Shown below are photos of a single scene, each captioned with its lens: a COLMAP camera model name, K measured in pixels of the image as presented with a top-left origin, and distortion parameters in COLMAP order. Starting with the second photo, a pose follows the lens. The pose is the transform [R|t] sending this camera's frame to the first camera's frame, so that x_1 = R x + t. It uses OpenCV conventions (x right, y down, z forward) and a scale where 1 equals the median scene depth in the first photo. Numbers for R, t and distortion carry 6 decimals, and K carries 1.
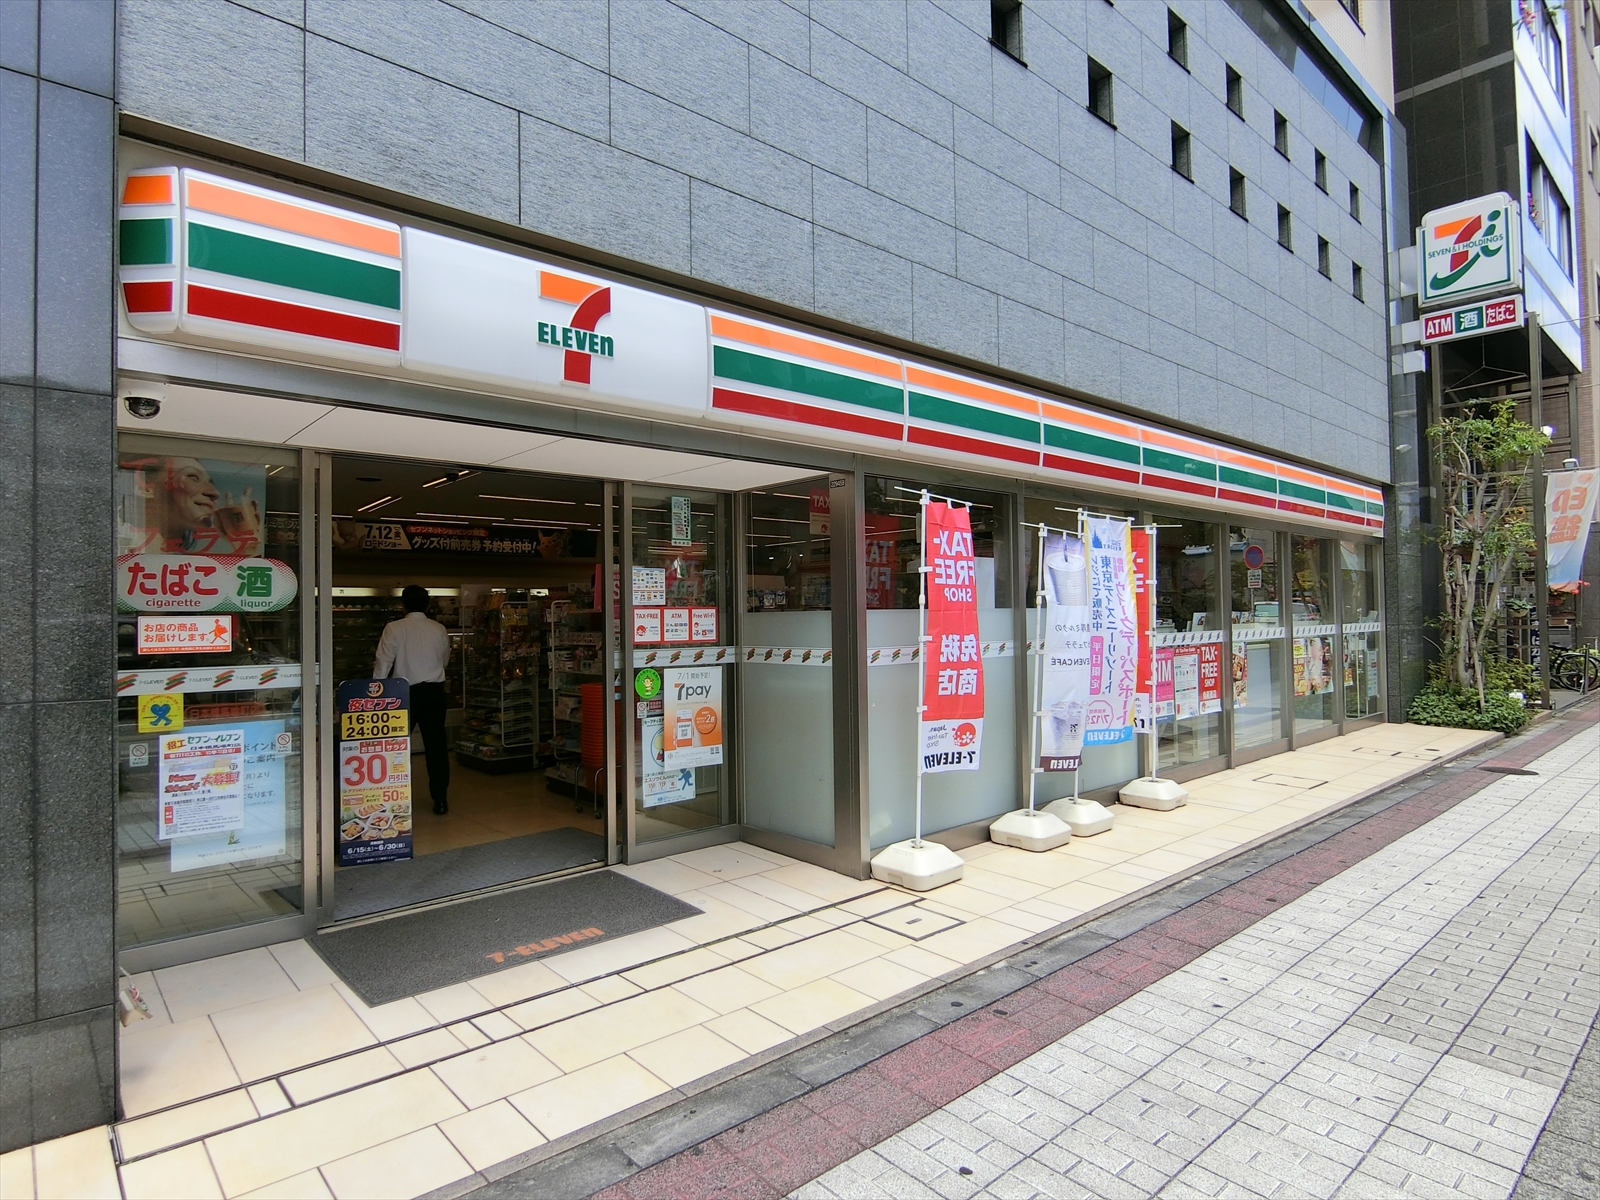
lens RADIAL K [[897.1, 0, 800.5], [0, 897.1, 606.5], [0, 0, 1]] dist [-0.019409, -0.000356]
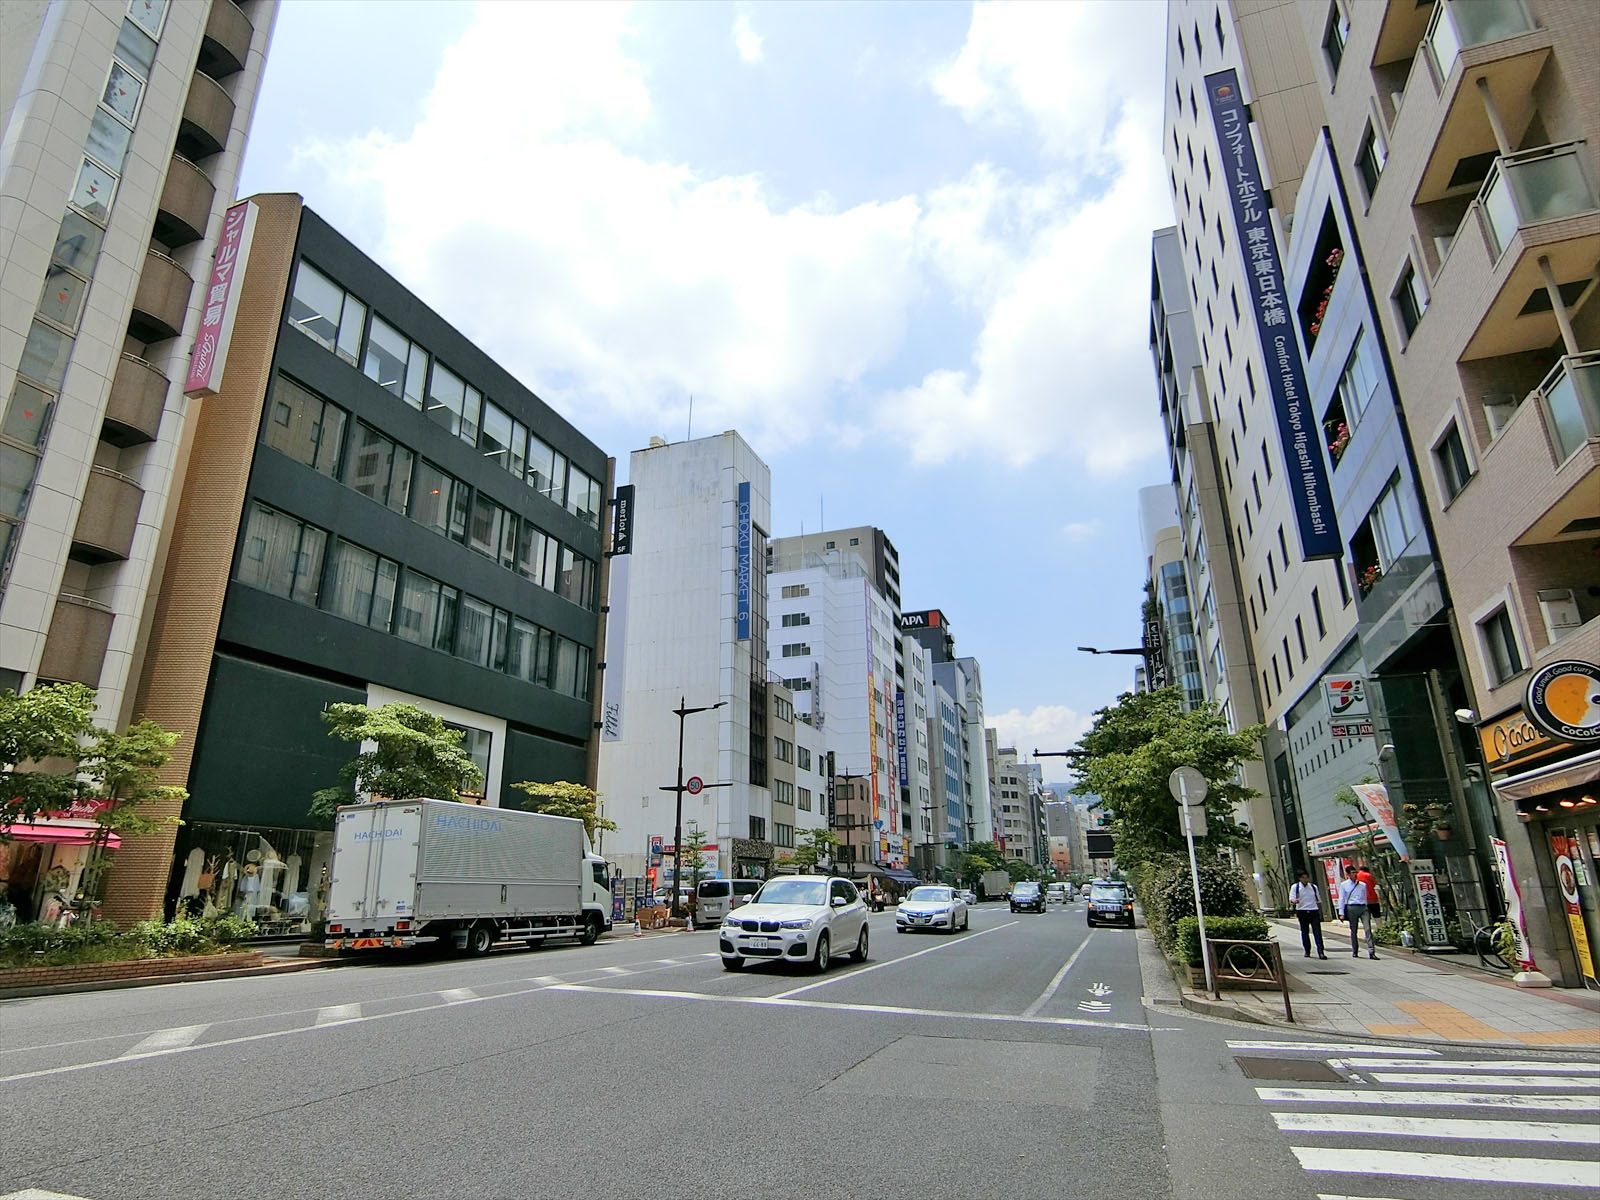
lens RADIAL K [[897.1, 0, 800.5], [0, 897.1, 606.5], [0, 0, 1]] dist [-0.019409, -0.000356]
pose [[0.877424, 0.153347, 0.454545, -1.342628], [-0.003768, 0.949705, -0.313124, 0.052668], [-0.479700, 0.273030, 0.833872, -0.175466]]
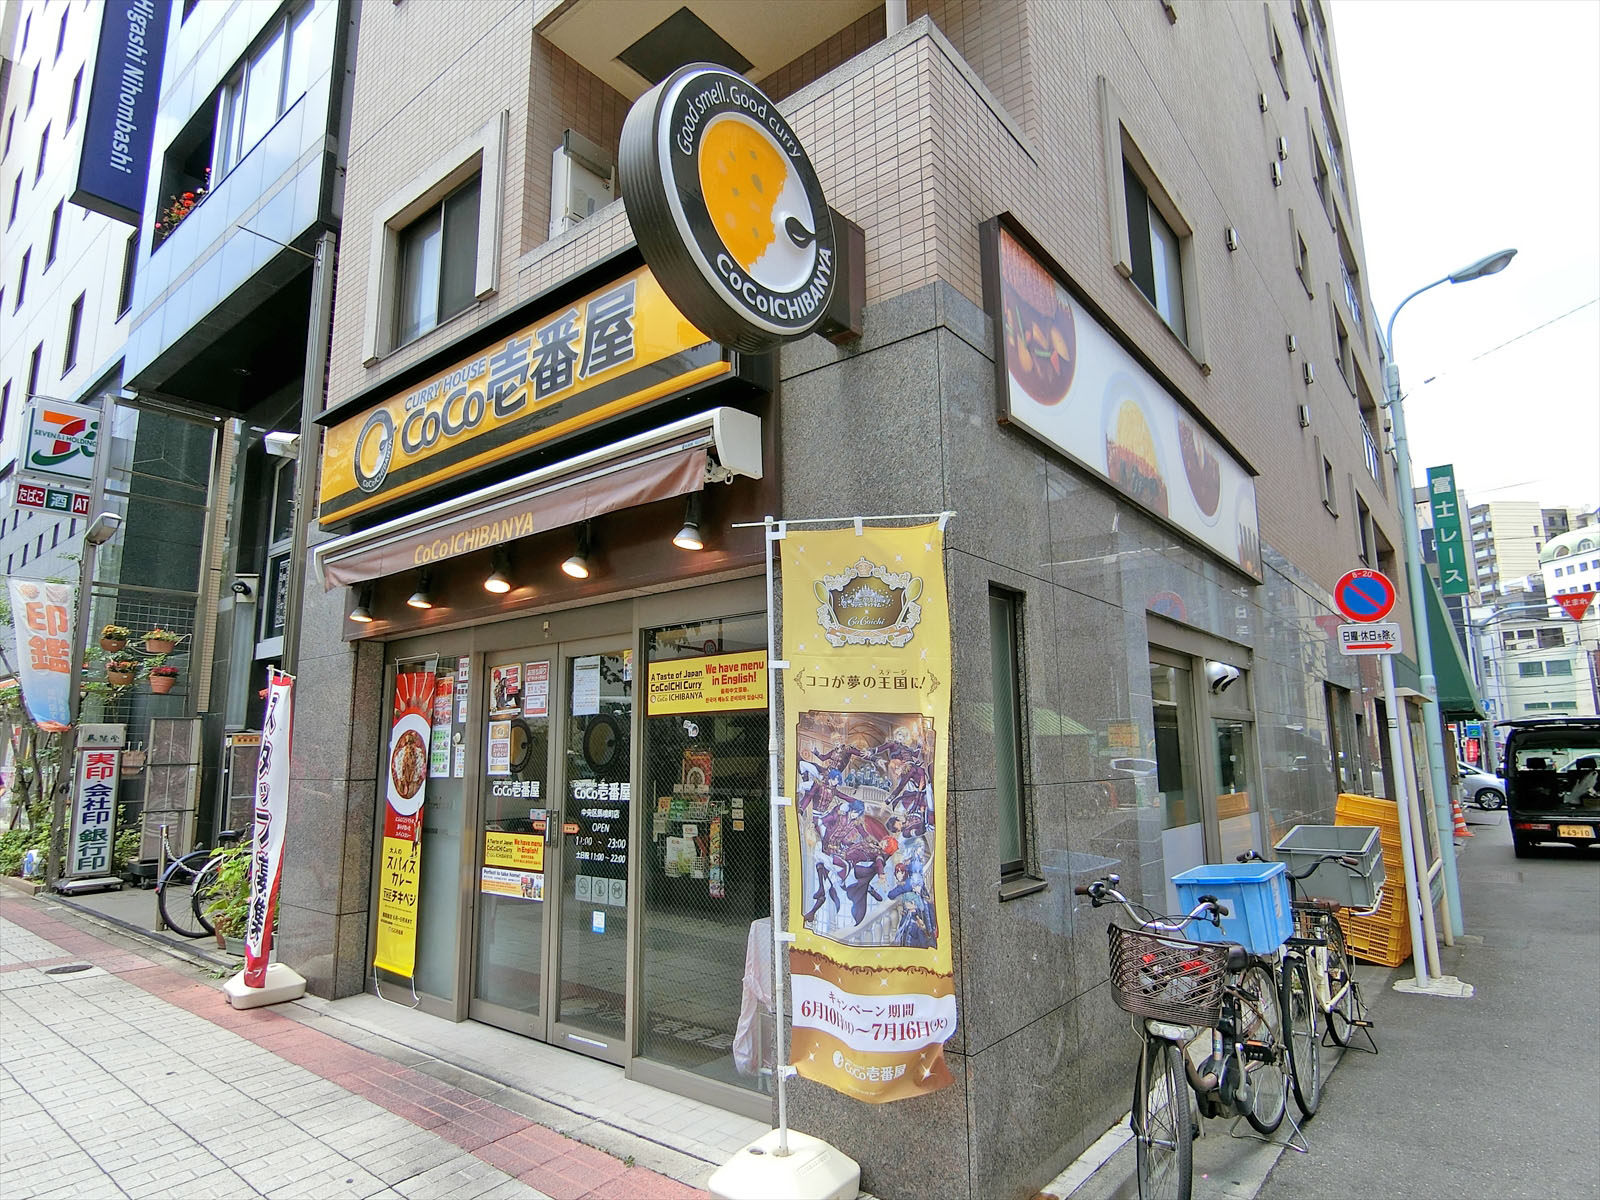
lens RADIAL K [[897.1, 0, 800.5], [0, 897.1, 606.5], [0, 0, 1]] dist [-0.019409, -0.000356]
pose [[-0.168392, 0.182853, 0.968612, -0.498328], [0.013410, 0.982978, -0.183234, 0.035687], [-0.985629, -0.017866, -0.167977, 0.243096]]
